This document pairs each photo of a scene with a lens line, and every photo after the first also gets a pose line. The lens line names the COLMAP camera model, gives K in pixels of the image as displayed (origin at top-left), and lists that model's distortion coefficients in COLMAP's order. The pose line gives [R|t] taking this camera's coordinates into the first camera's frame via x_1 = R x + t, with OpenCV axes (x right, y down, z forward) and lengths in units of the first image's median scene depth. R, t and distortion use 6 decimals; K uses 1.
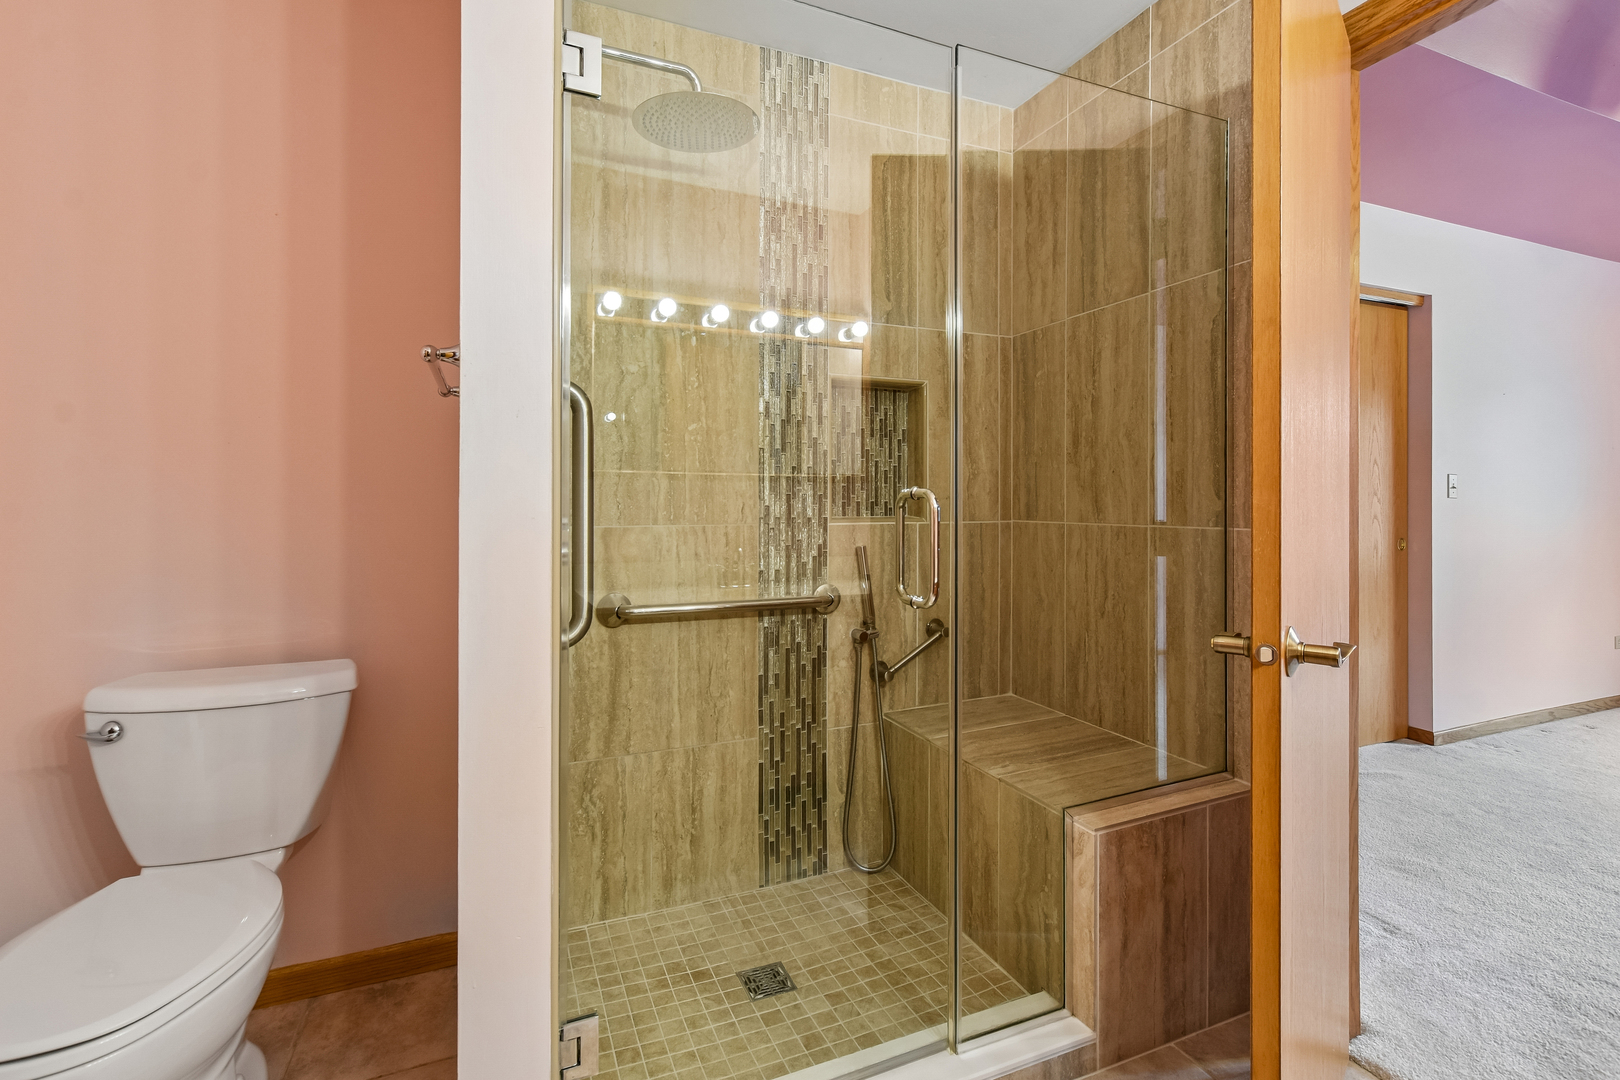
lens RADIAL K [[748.2, 0, 802.3], [0, 748.2, 507.0], [0, 0, 1]] dist [-0.002995, 0.000784]
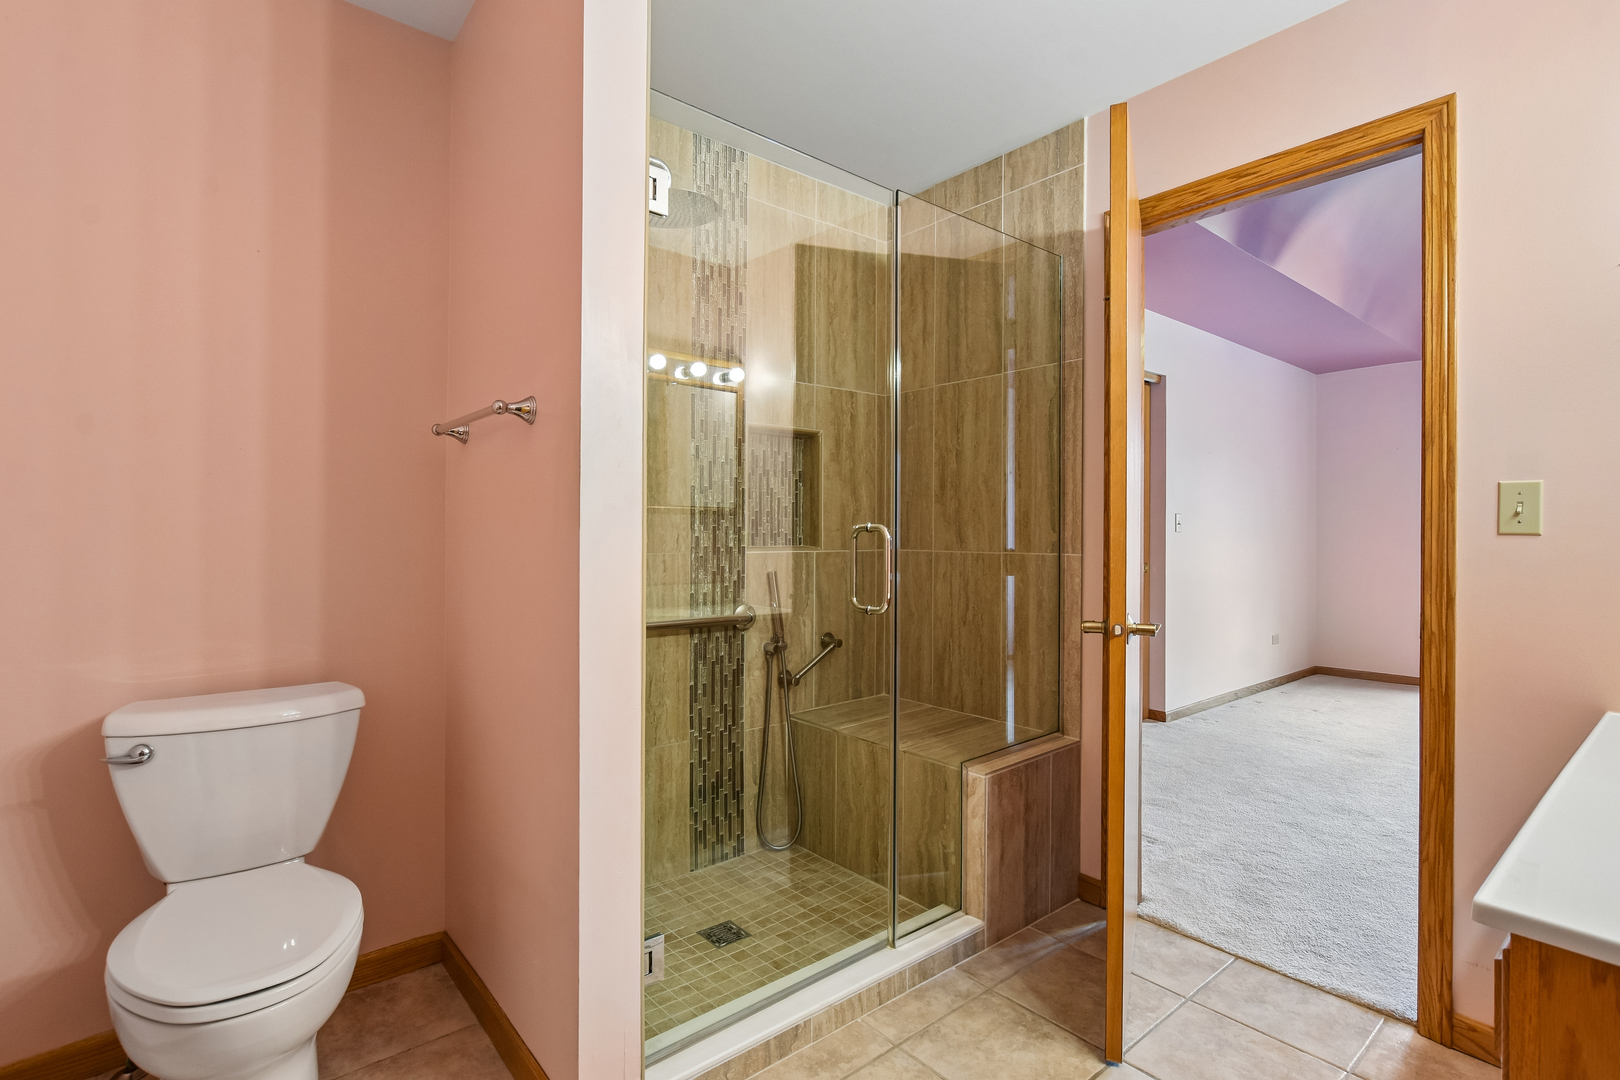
lens RADIAL K [[784.0, 0, 812.5], [0, 784.0, 540.1], [0, 0, 1]] dist [-0.023891, 0.001347]
pose [[0.956342, 0.001010, 0.292250, -0.227925], [-0.002210, 0.999990, 0.003774, -0.001056], [-0.292243, -0.004255, 0.956335, -0.189396]]
